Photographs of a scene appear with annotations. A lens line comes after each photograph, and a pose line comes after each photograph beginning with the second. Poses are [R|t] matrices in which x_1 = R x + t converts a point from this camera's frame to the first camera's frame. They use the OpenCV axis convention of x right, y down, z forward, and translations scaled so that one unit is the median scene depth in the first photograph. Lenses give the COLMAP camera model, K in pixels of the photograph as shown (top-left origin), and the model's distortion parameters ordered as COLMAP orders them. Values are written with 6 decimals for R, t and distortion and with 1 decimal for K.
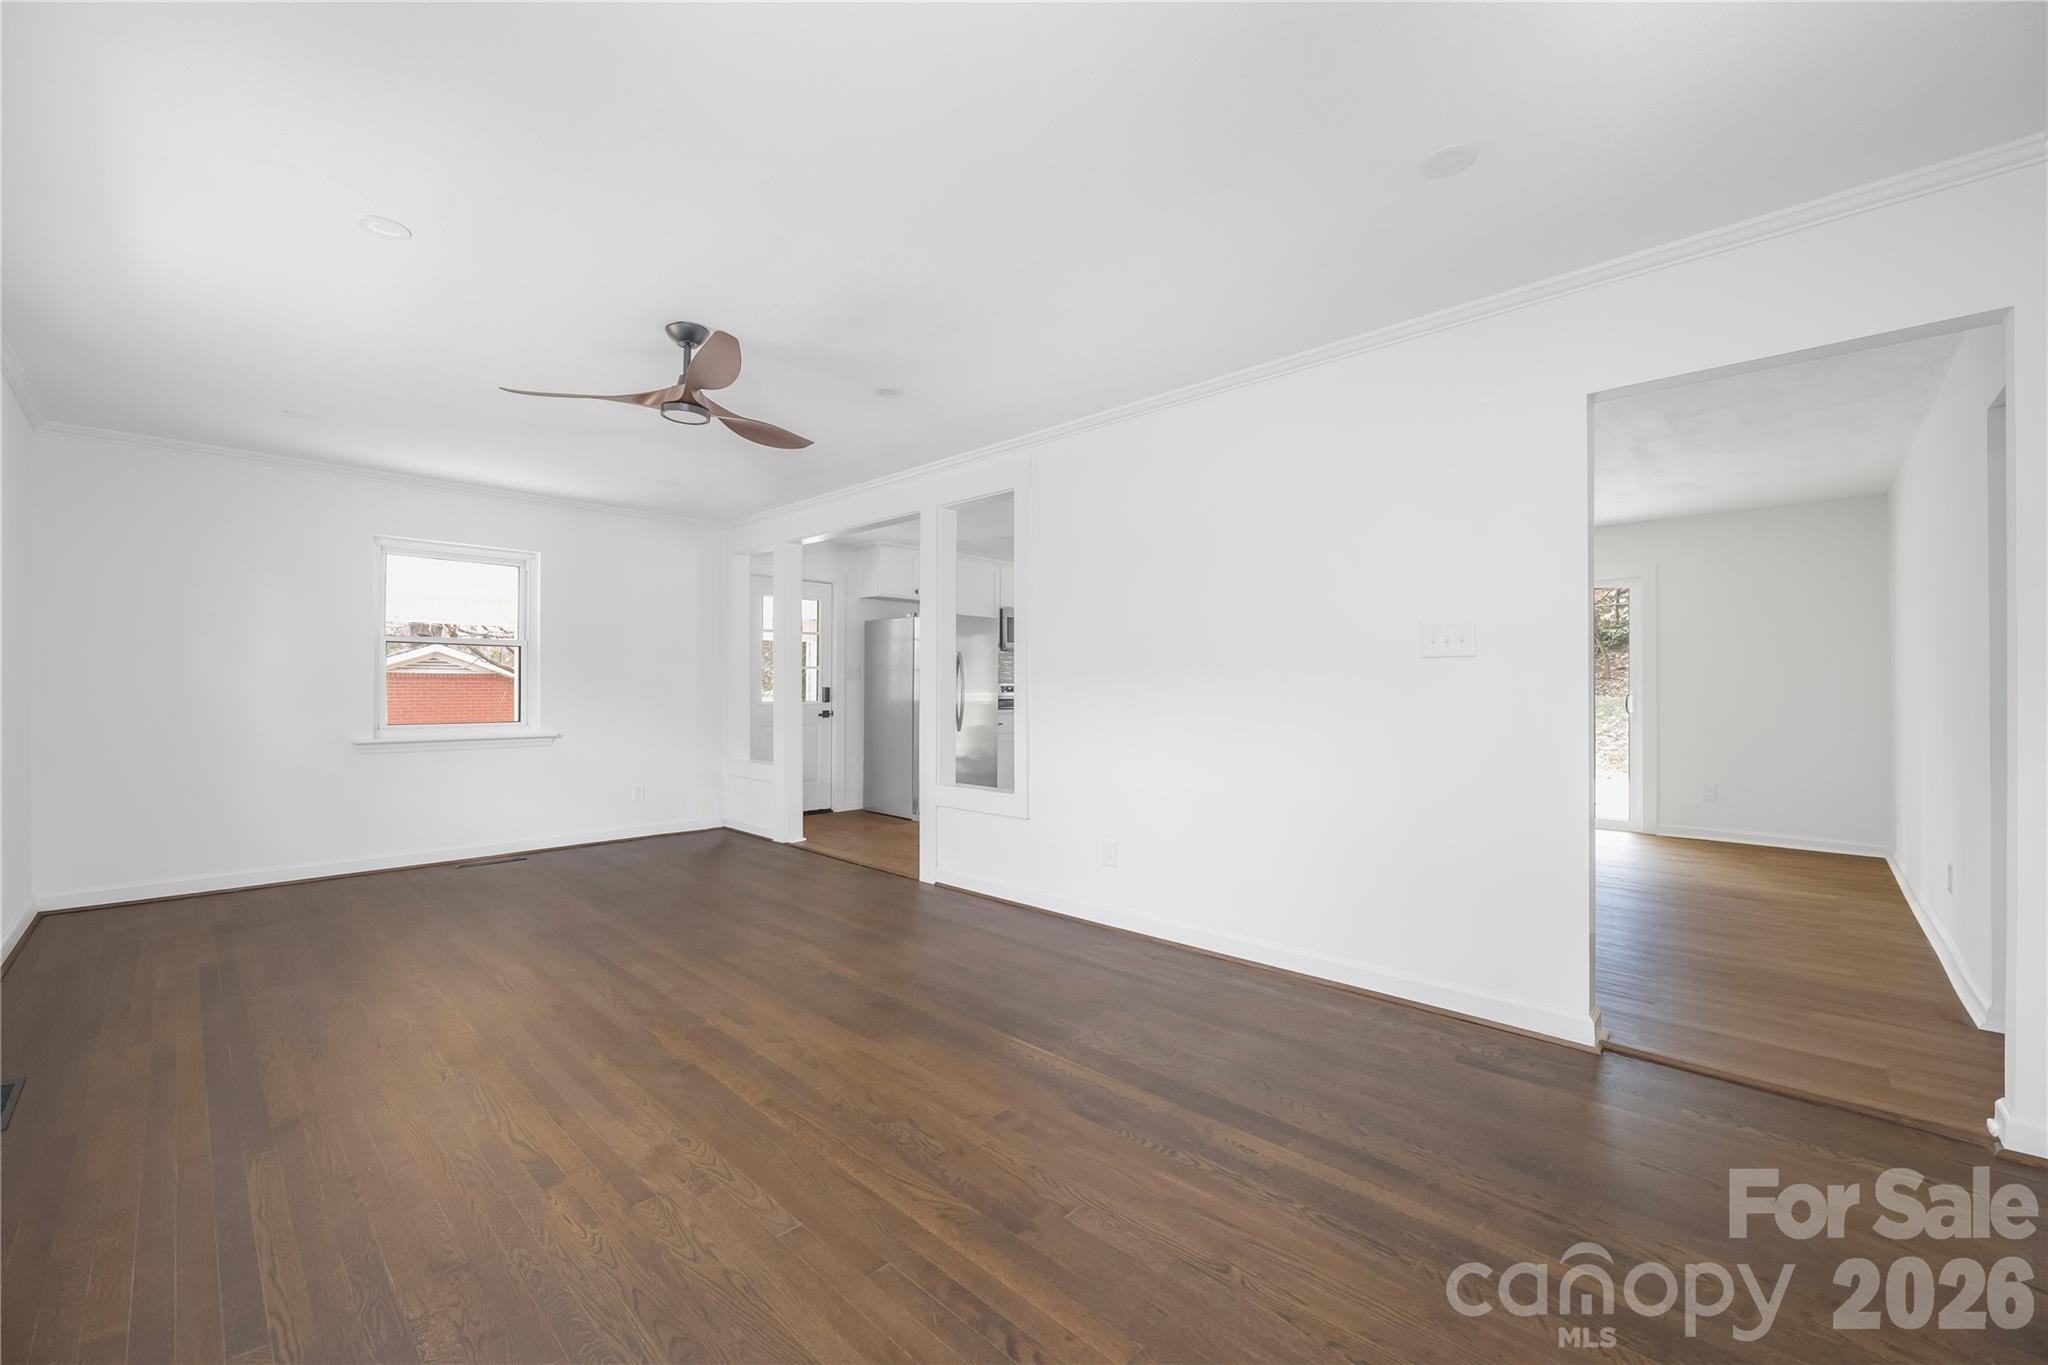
lens RADIAL K [[822.2, 0, 1018.7], [0, 822.2, 678.6], [0, 0, 1]] dist [-0.002255, 0.000149]
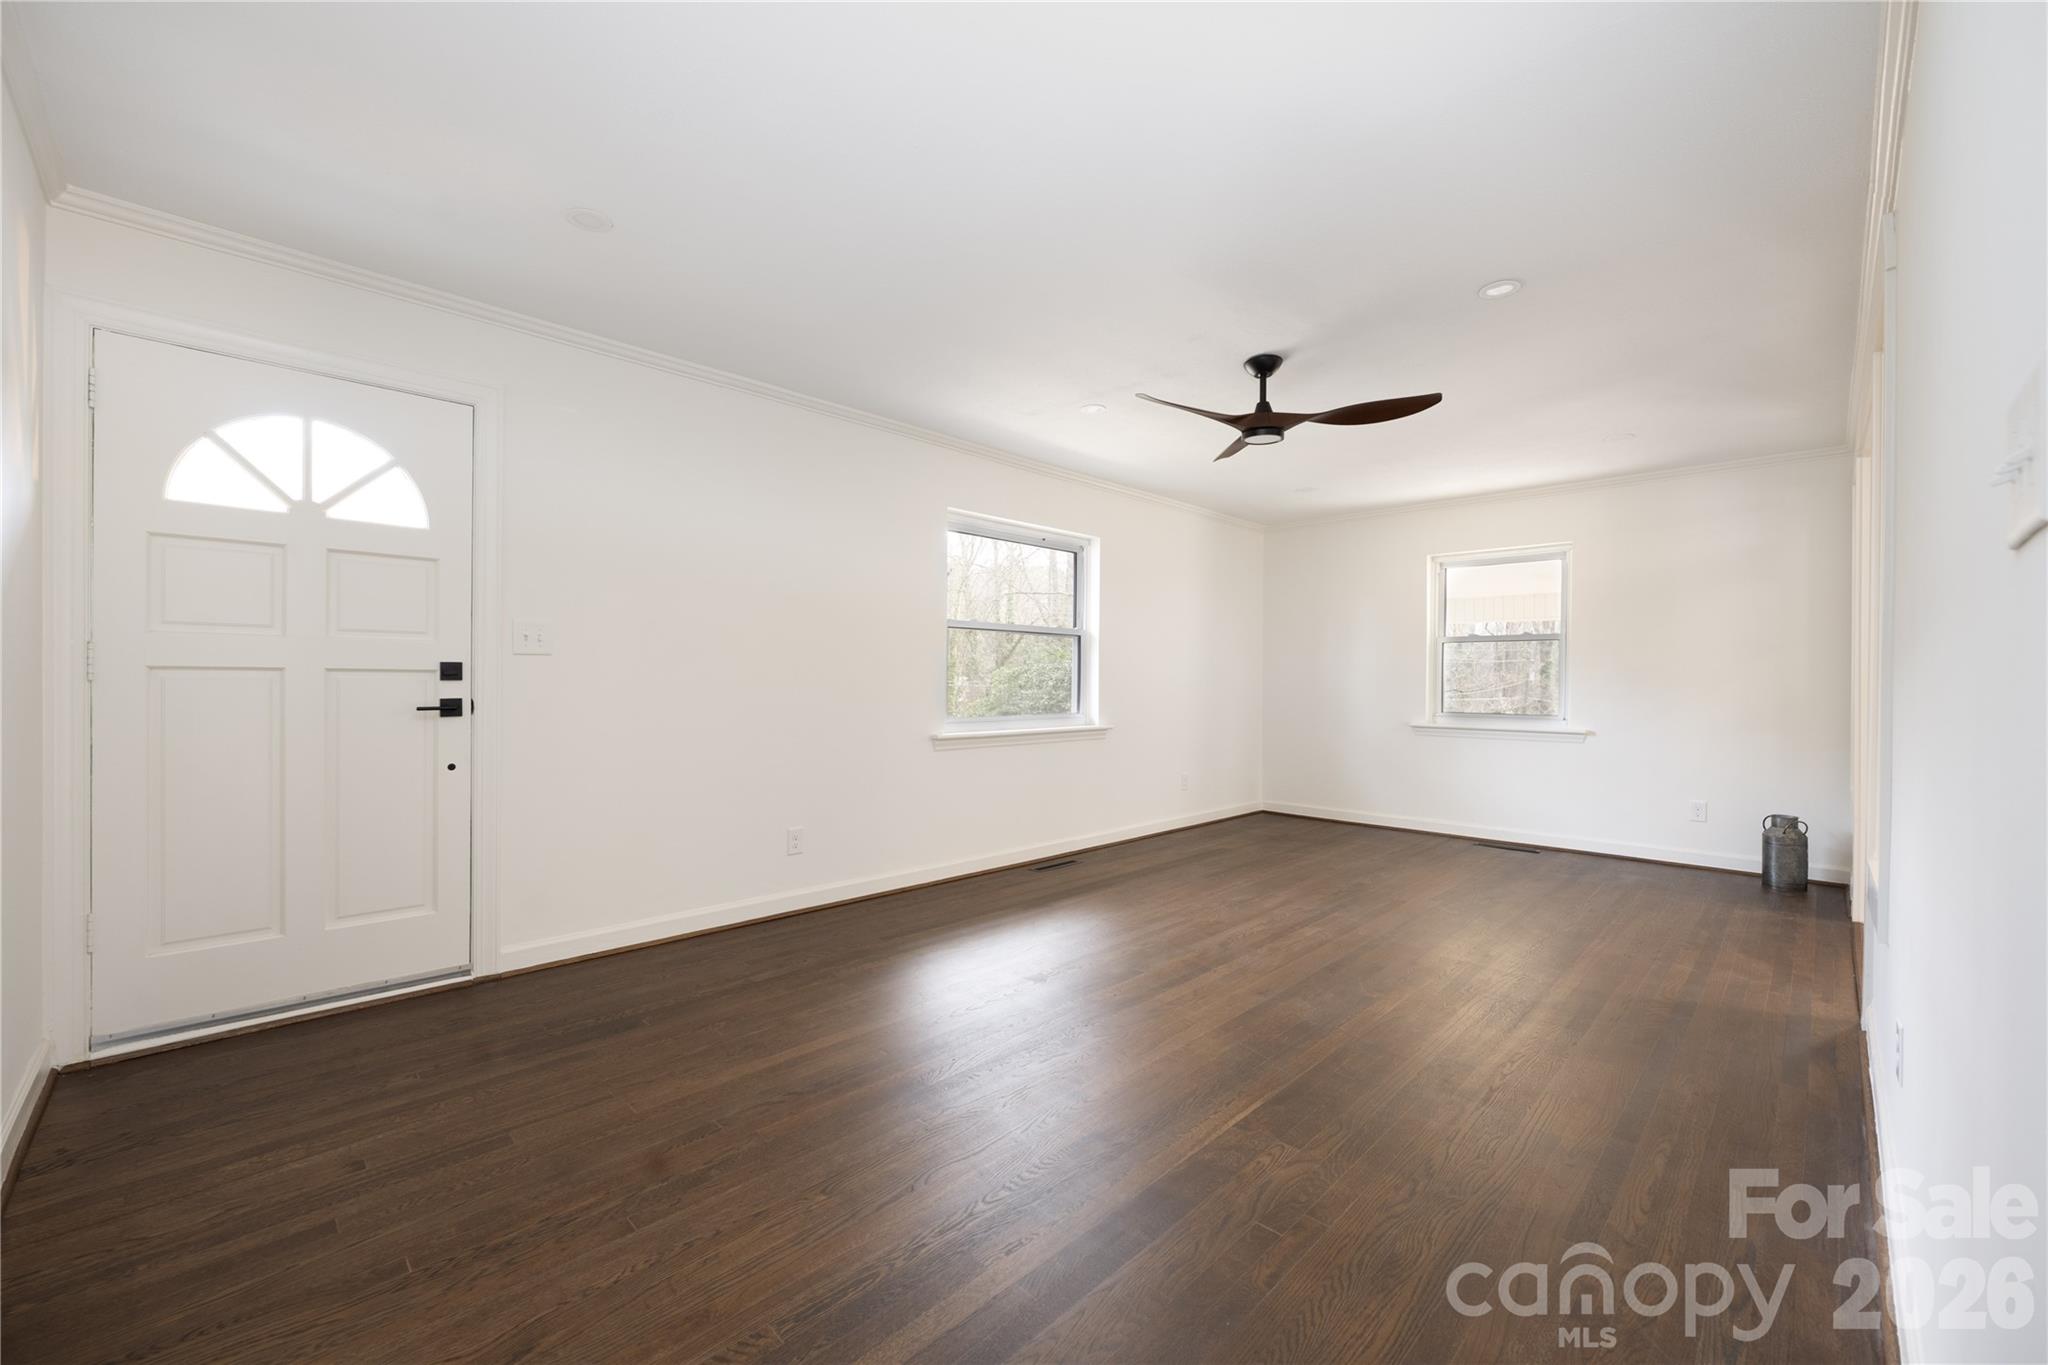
lens RADIAL K [[822.2, 0, 1018.7], [0, 822.2, 678.6], [0, 0, 1]] dist [-0.002255, 0.000149]
pose [[-0.026973, 0.003168, -0.999631, 0.761659], [-0.003632, 0.999988, 0.003267, 0.009271], [0.999630, 0.003718, -0.026961, 0.723272]]
